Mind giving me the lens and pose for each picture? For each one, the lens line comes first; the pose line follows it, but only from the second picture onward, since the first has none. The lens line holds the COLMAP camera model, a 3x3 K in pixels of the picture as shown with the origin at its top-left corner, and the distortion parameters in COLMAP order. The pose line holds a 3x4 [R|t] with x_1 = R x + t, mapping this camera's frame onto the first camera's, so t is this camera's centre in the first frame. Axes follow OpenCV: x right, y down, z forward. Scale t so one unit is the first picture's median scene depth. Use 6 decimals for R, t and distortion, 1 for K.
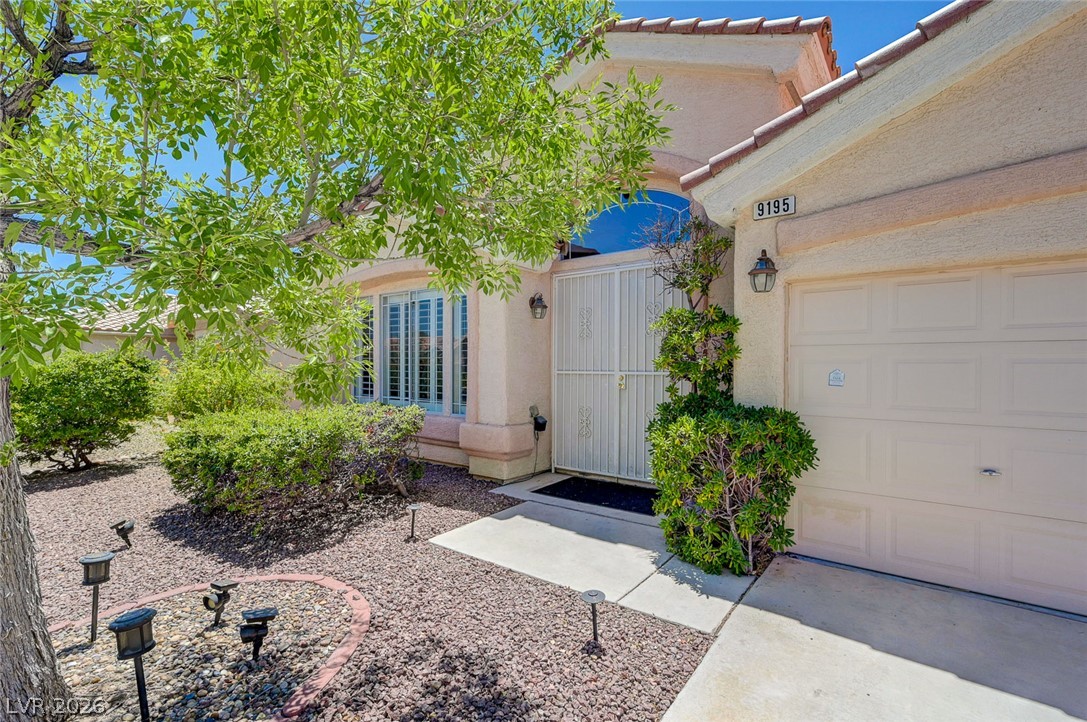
lens RADIAL K [[505.7, 0, 546.1], [0, 505.7, 365.4], [0, 0, 1]] dist [0.001450, 0.000046]
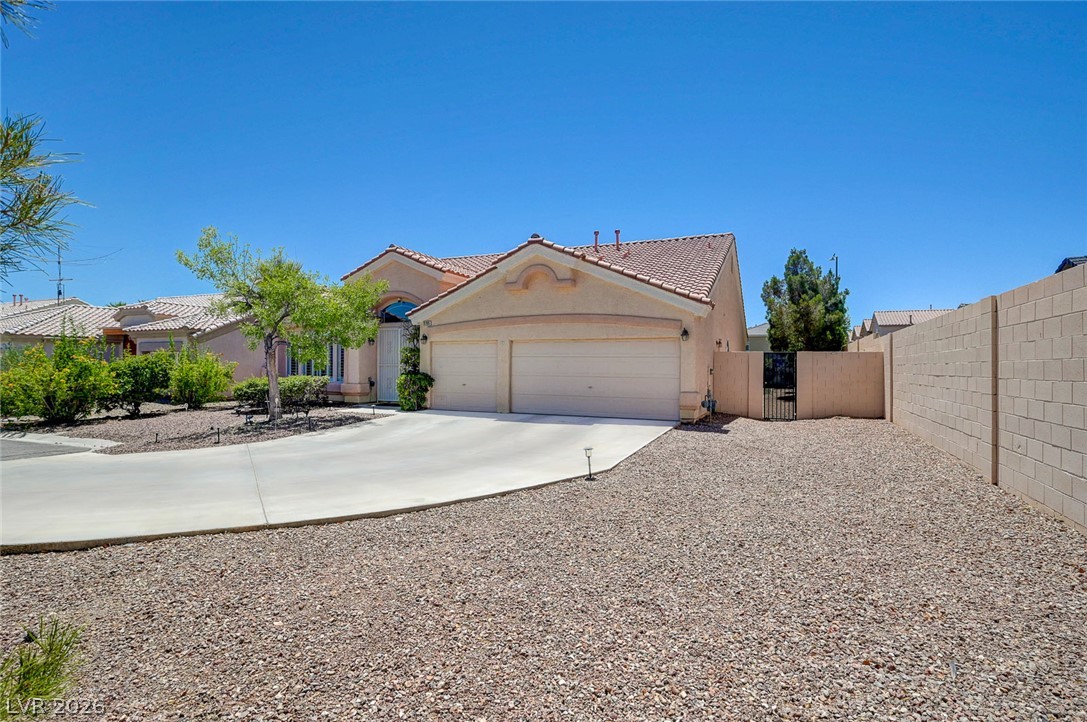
lens RADIAL K [[572.0, 0, 543.5], [0, 572.0, 361.0], [0, 0, 1]] dist [0.015435, -0.000018]
pose [[0.978365, 0.003778, 0.206853, 0.376141], [-0.002174, 0.999966, -0.007980, 0.022021], [-0.206876, 0.007358, 0.978340, -3.301897]]
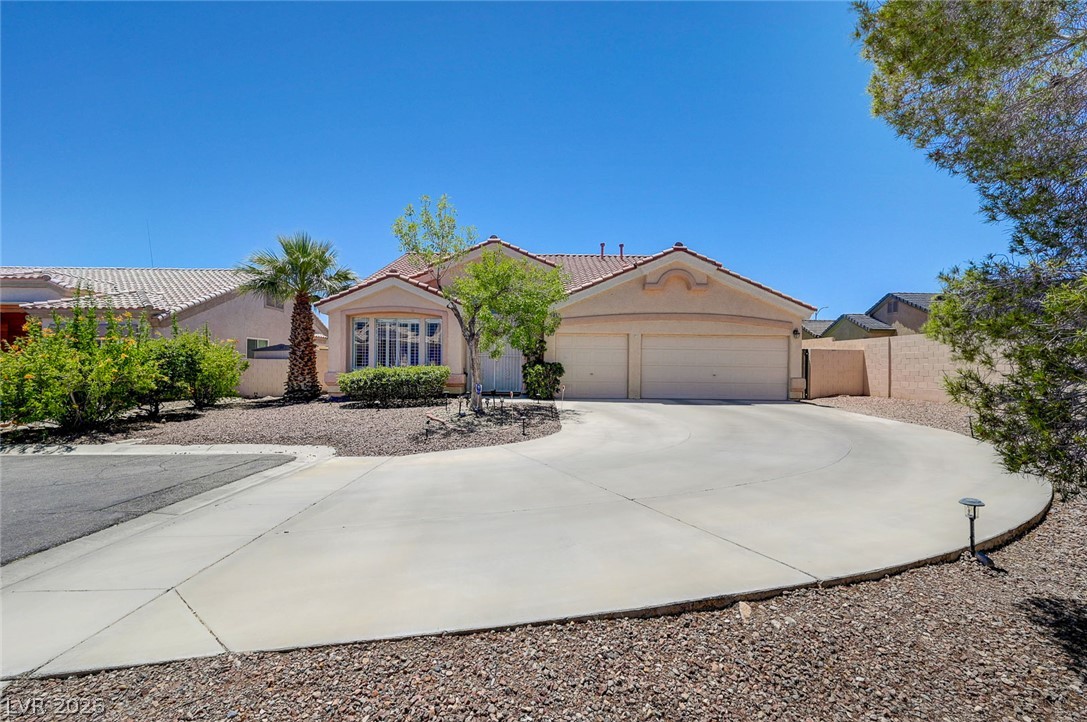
lens RADIAL K [[505.7, 0, 546.1], [0, 505.7, 365.4], [0, 0, 1]] dist [0.001450, 0.000046]
pose [[0.785551, 0.004806, 0.618778, -1.989736], [-0.006427, 0.999979, 0.000393, 0.092663], [-0.618764, -0.004286, 0.785565, -2.050400]]
